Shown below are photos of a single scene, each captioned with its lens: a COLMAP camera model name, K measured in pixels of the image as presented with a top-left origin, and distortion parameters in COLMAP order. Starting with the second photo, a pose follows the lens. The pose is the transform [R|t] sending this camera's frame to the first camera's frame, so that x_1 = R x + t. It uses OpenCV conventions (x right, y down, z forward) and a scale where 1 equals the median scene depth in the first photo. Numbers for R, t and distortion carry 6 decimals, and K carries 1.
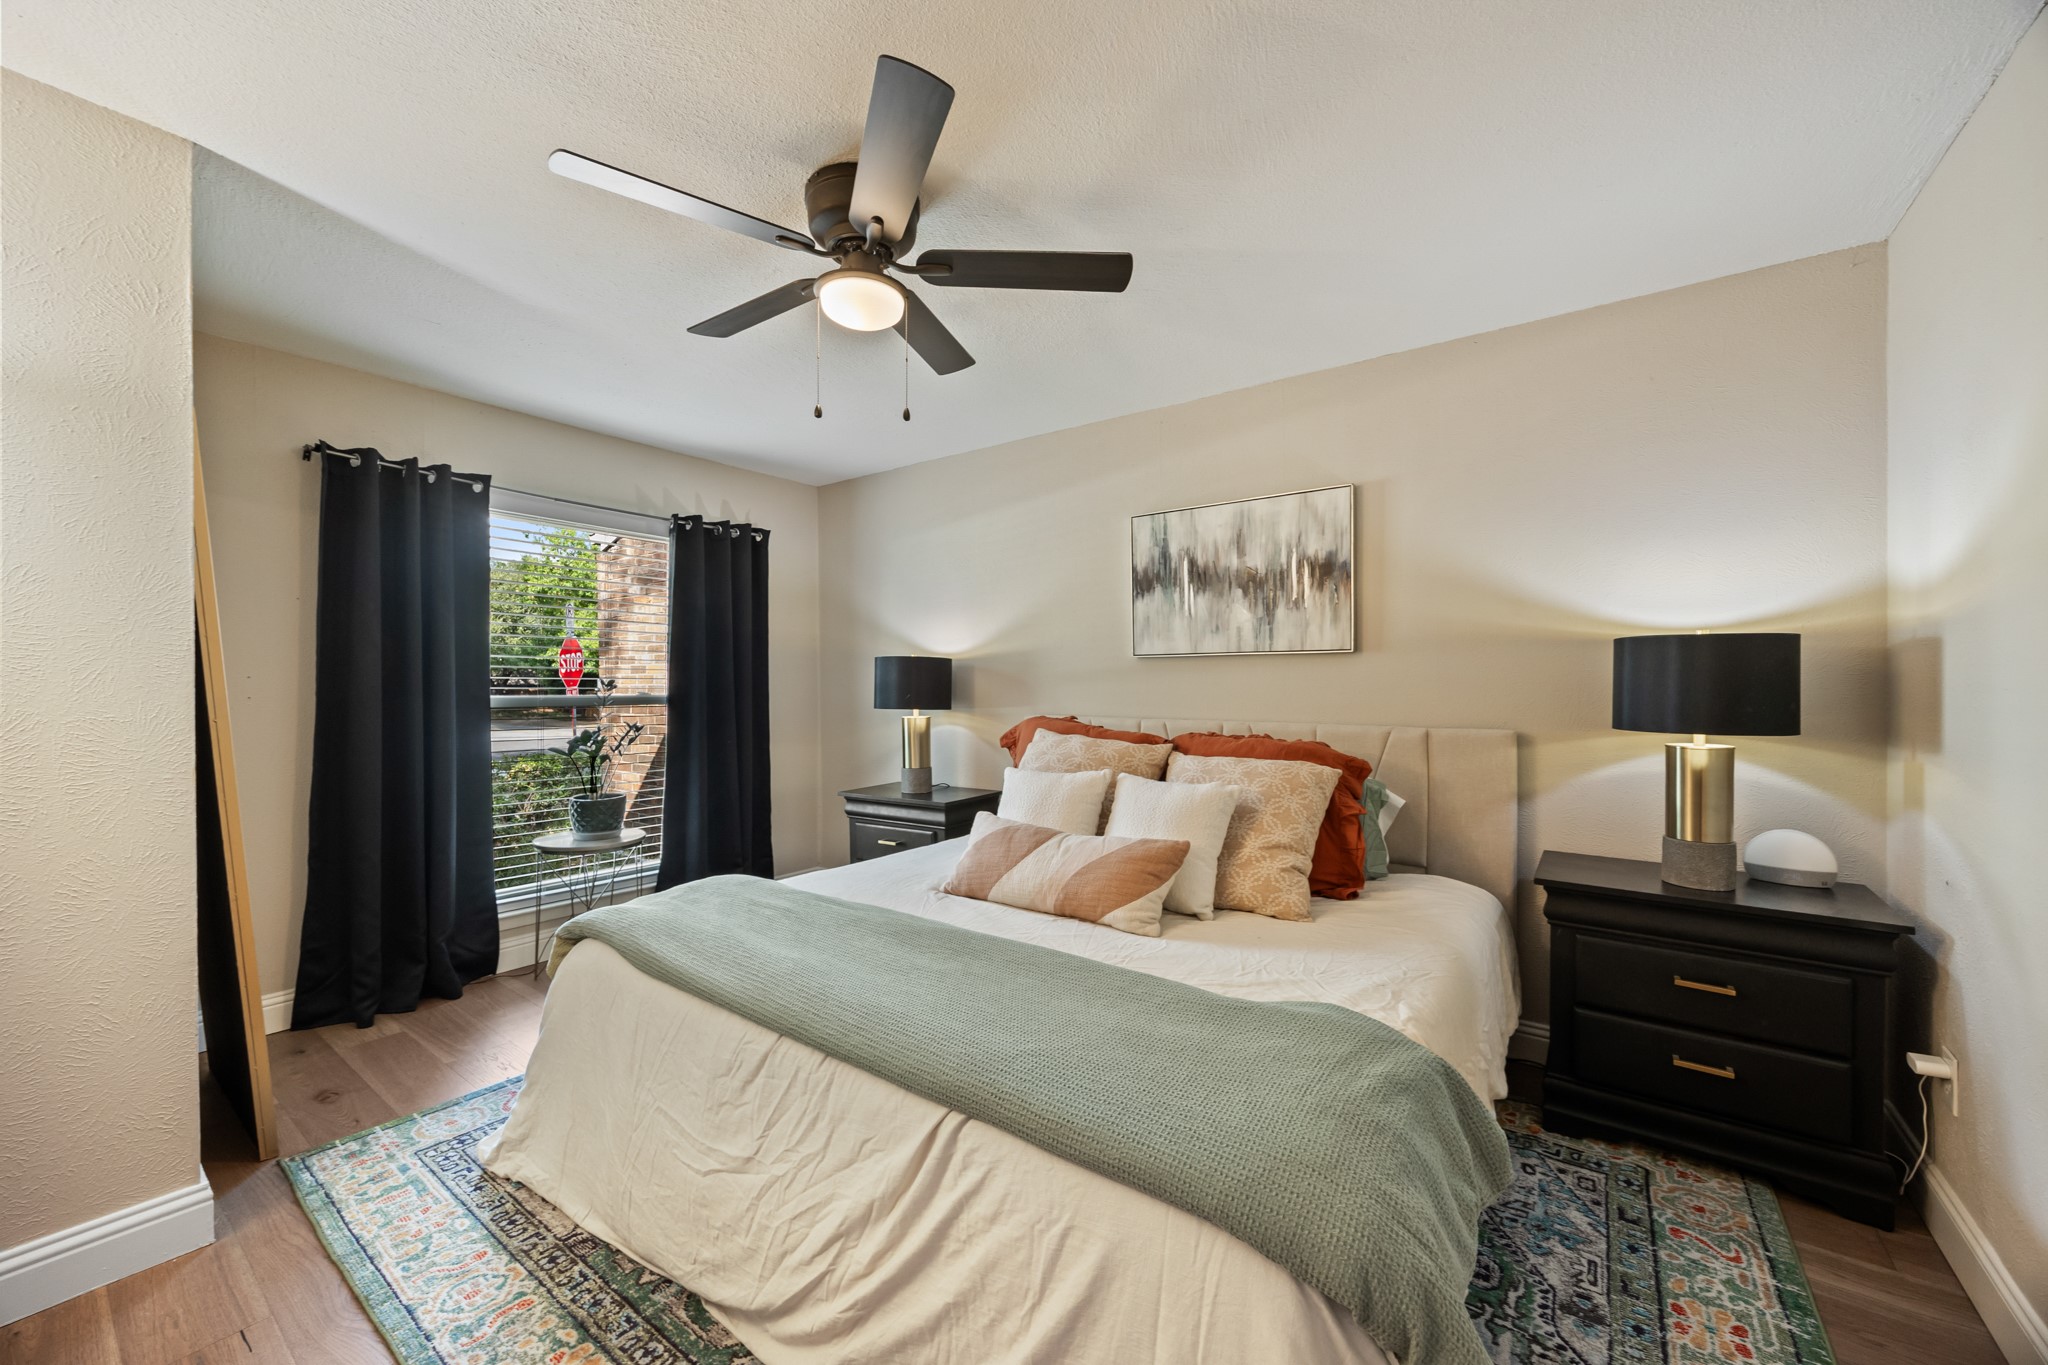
lens RADIAL K [[788.3, 0, 1024.2], [0, 788.3, 688.1], [0, 0, 1]] dist [0.004055, 0.000069]
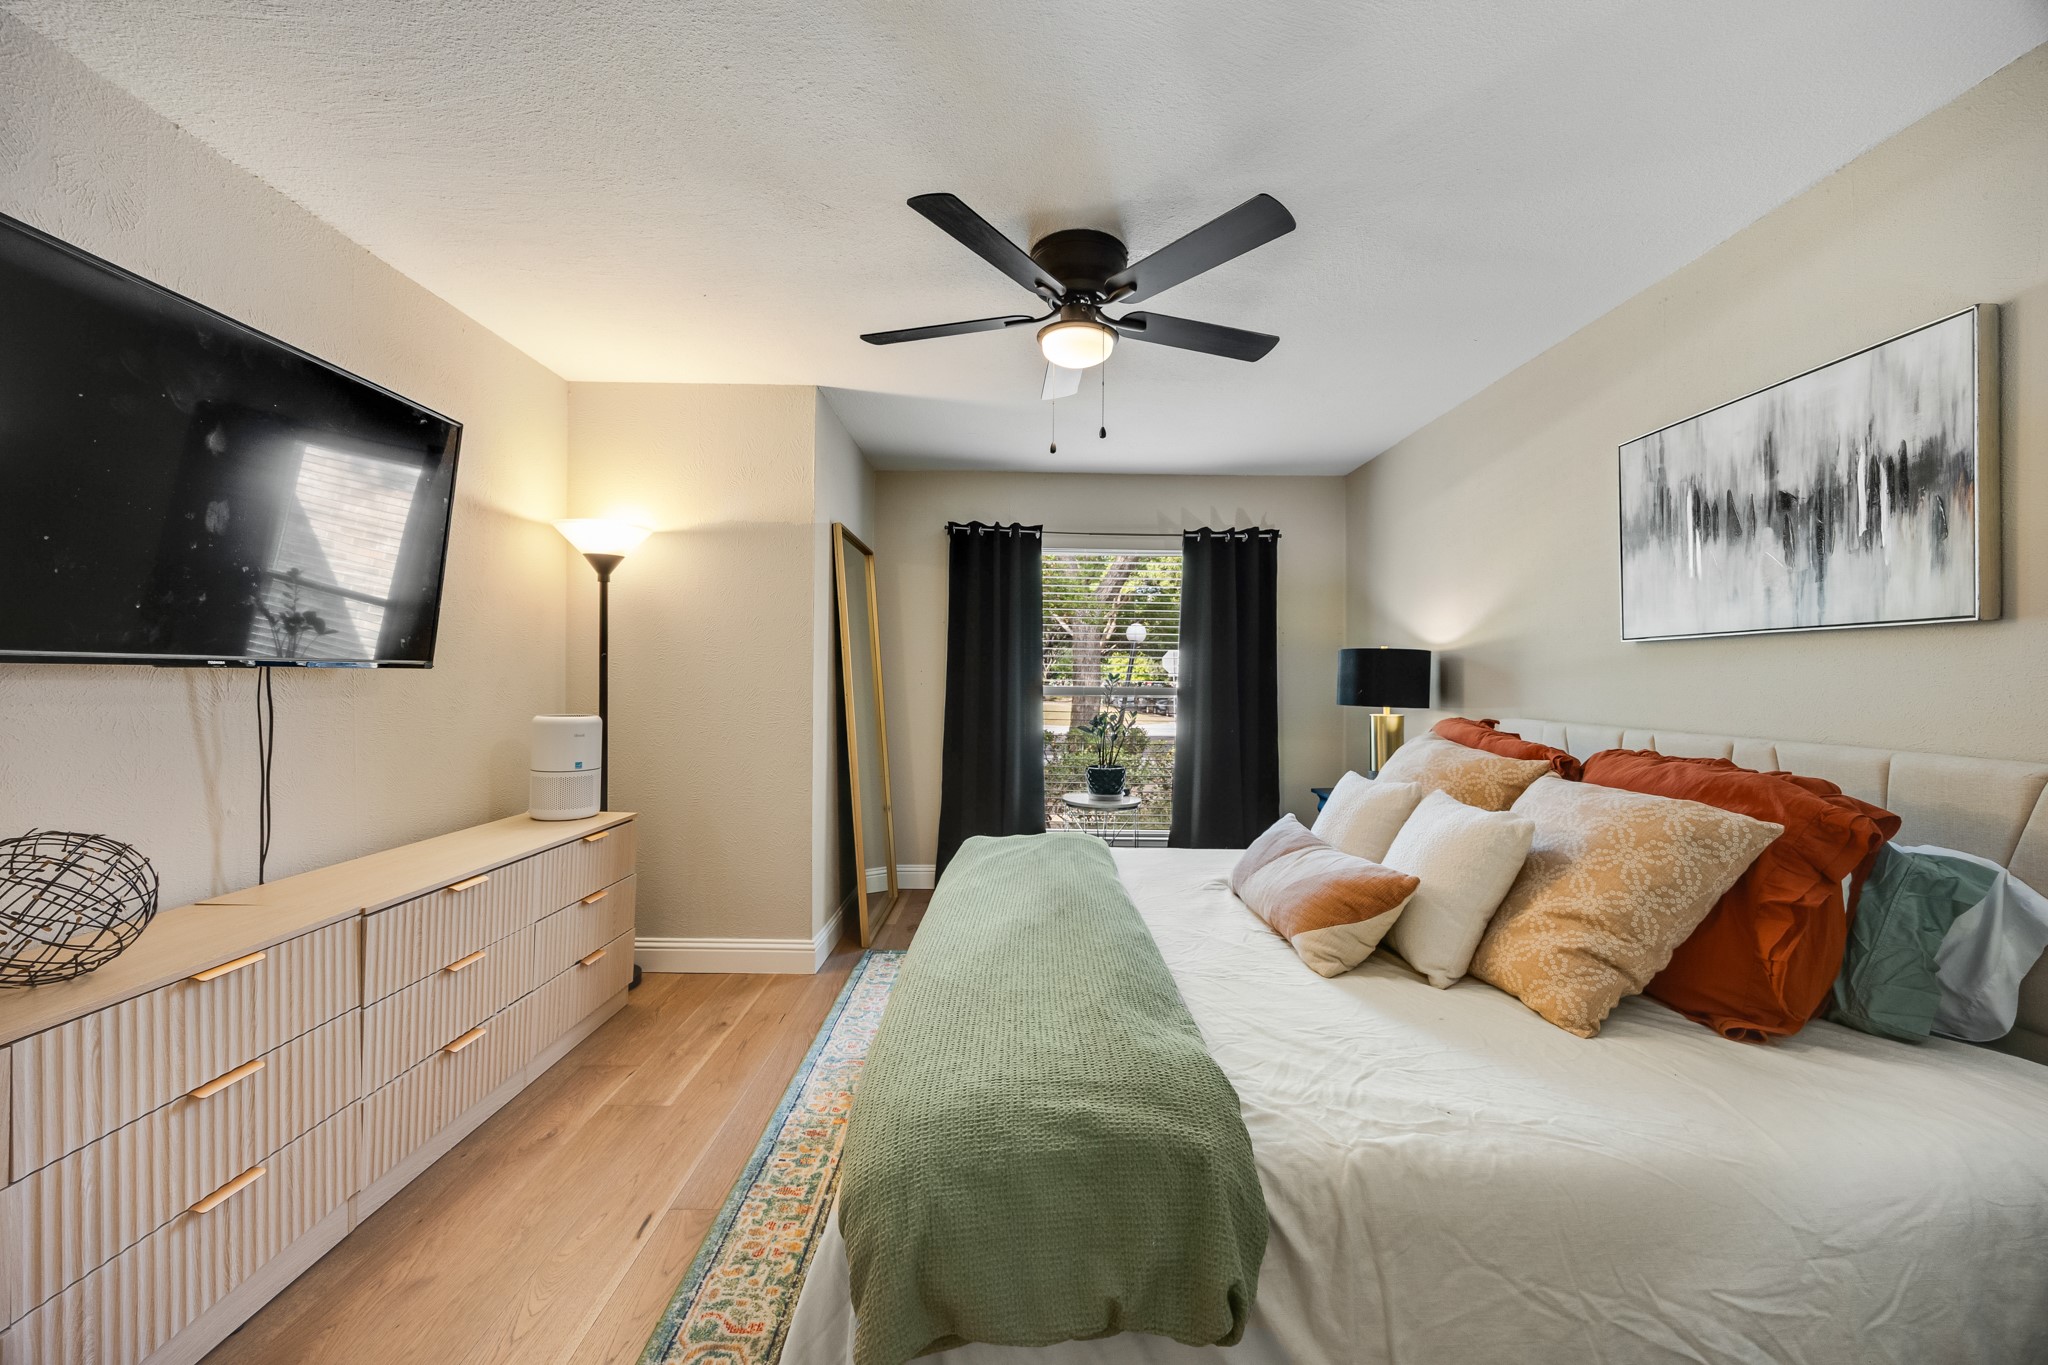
lens RADIAL K [[790.7, 0, 1022.4], [0, 790.7, 675.3], [0, 0, 1]] dist [-0.002432, 0.000196]
pose [[0.597161, 0.002741, -0.802117, 0.435170], [-0.013627, 0.999885, -0.006728, 0.003334], [0.802006, 0.014948, 0.597129, 0.158770]]
